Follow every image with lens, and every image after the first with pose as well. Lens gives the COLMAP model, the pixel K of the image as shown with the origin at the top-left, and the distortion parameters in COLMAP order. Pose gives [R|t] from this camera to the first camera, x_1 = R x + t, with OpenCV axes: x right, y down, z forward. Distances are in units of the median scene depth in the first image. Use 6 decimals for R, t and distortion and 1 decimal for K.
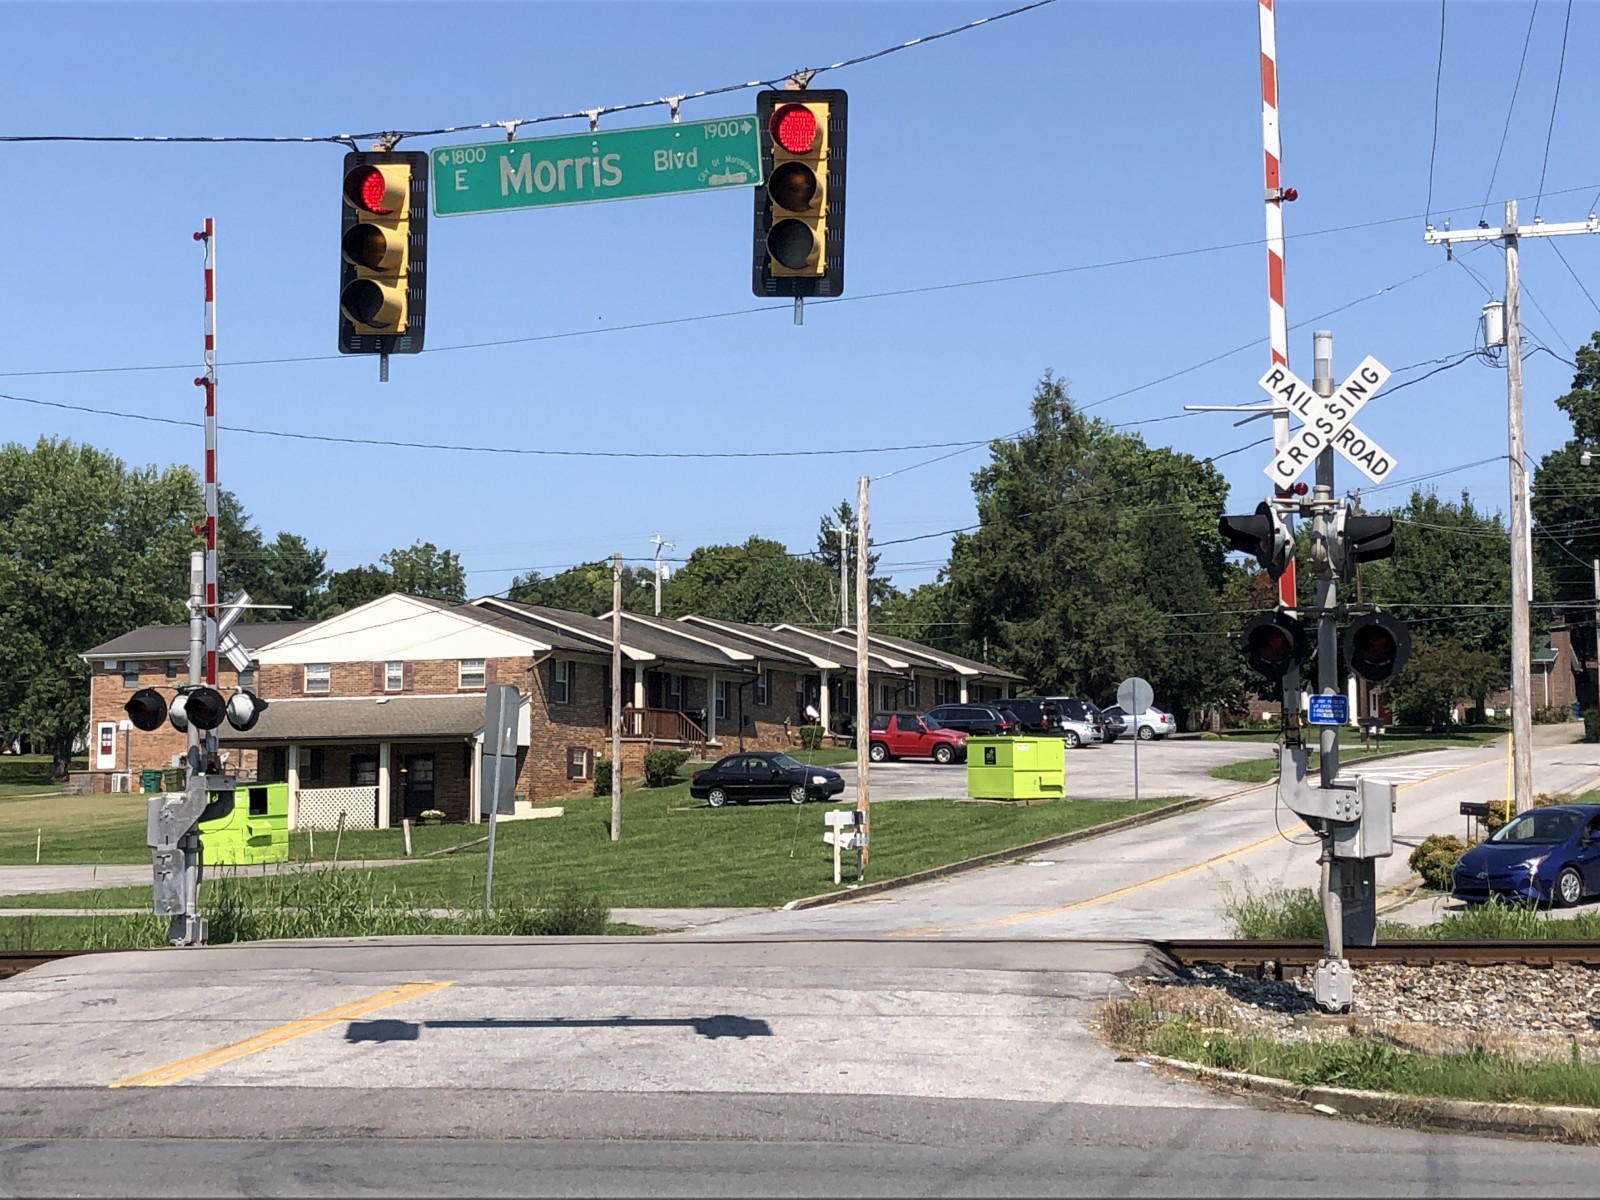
lens RADIAL K [[2410.1, 0, 800.0], [0, 2410.1, 600.0], [0, 0, 1]] dist [0.160317, -1.022774]
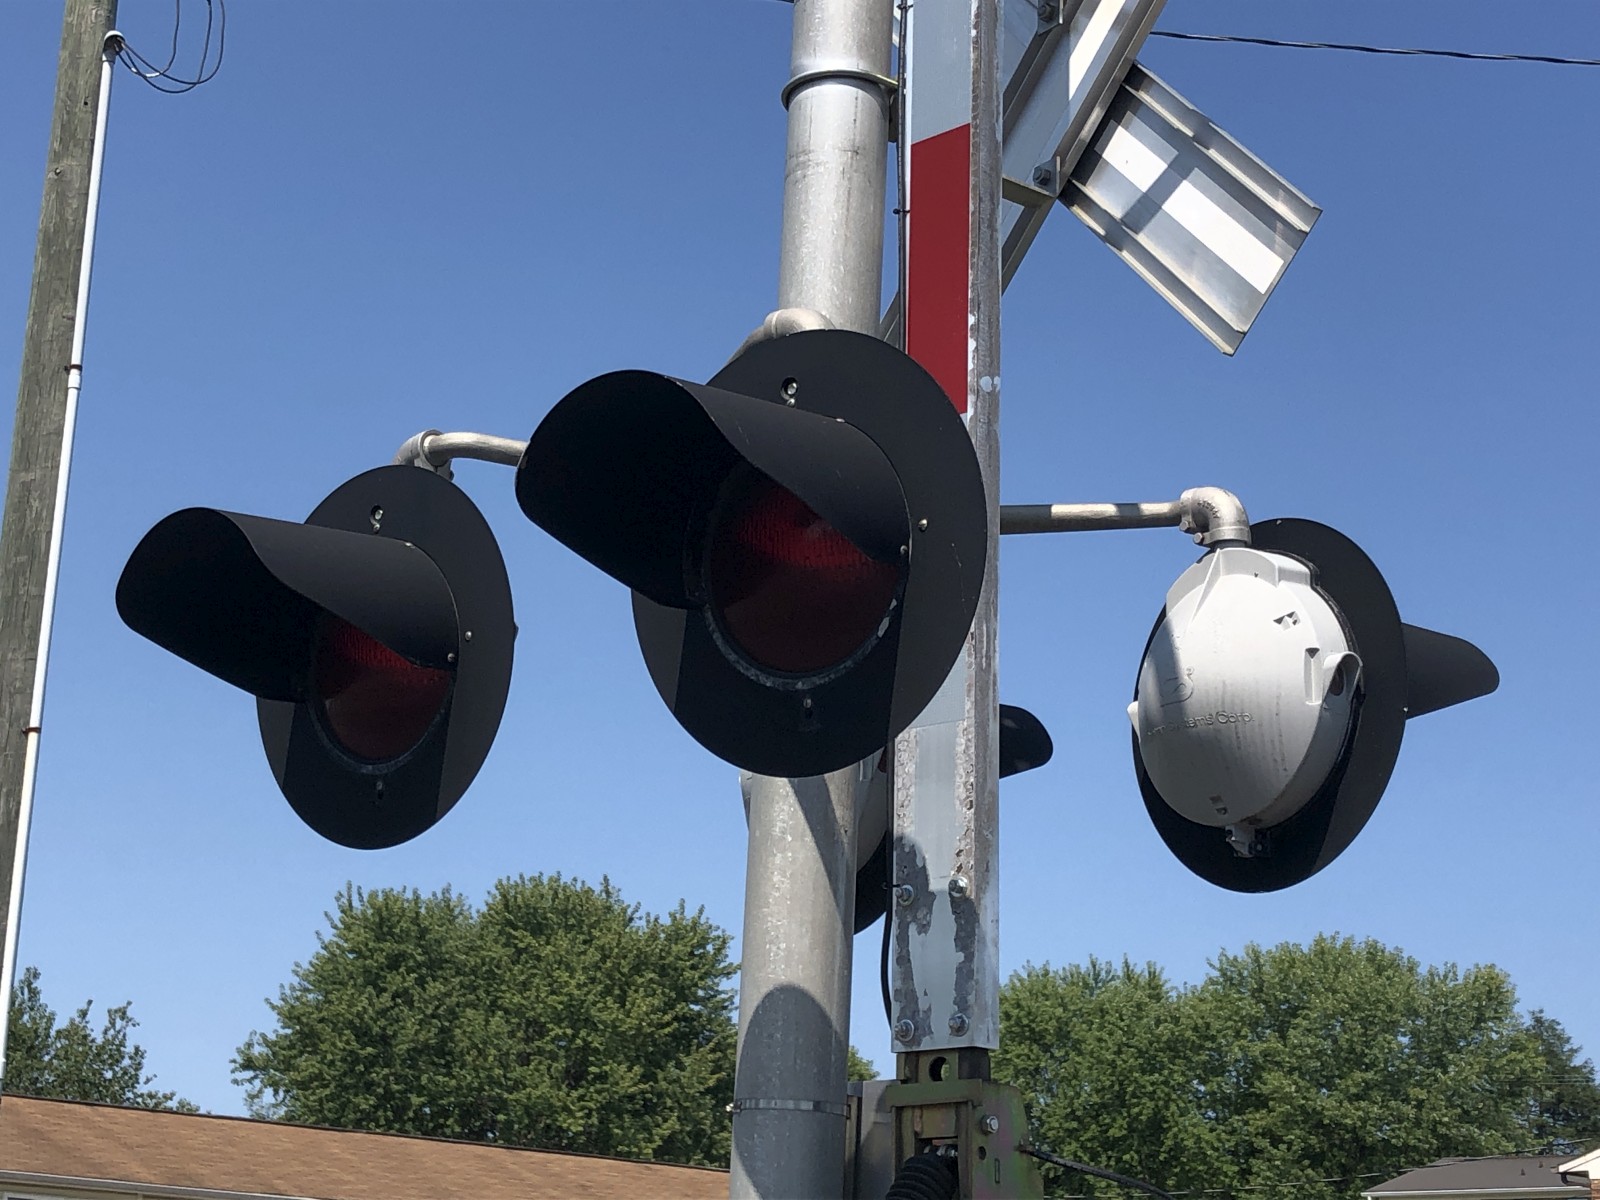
lens RADIAL K [[2613.3, 0, 800.0], [0, 2613.3, 600.0], [0, 0, 1]] dist [0.206965, -1.144863]
pose [[0.876313, -0.092357, -0.472806, -0.035531], [-0.007245, 0.978813, -0.204626, 0.010736], [0.481688, 0.182742, 0.857078, 0.140274]]
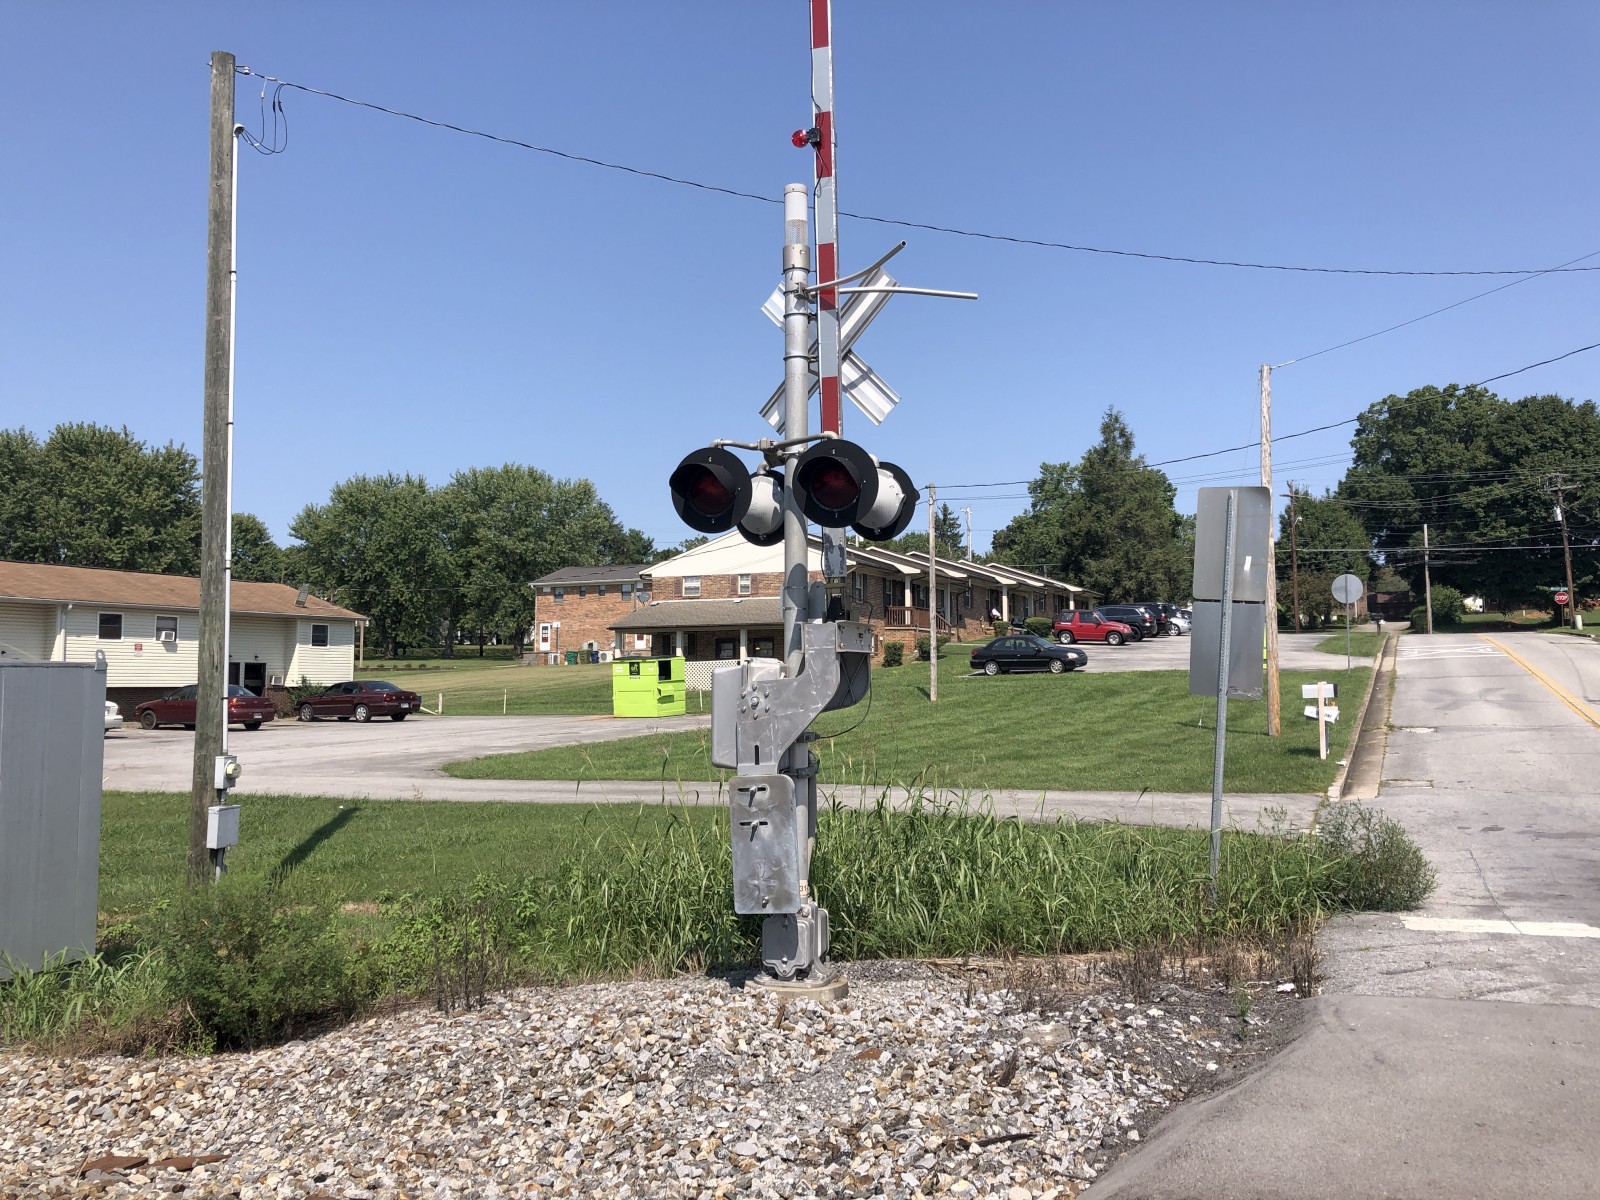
lens RADIAL K [[1268.7, 0, 818.9], [0, 1268.7, 582.5], [0, 0, 1]] dist [0.027068, -0.041473]
pose [[0.998039, -0.004085, -0.062459, -0.038842], [0.004979, 0.999887, 0.014157, 0.010166], [0.062394, -0.014440, 0.997947, 0.124842]]
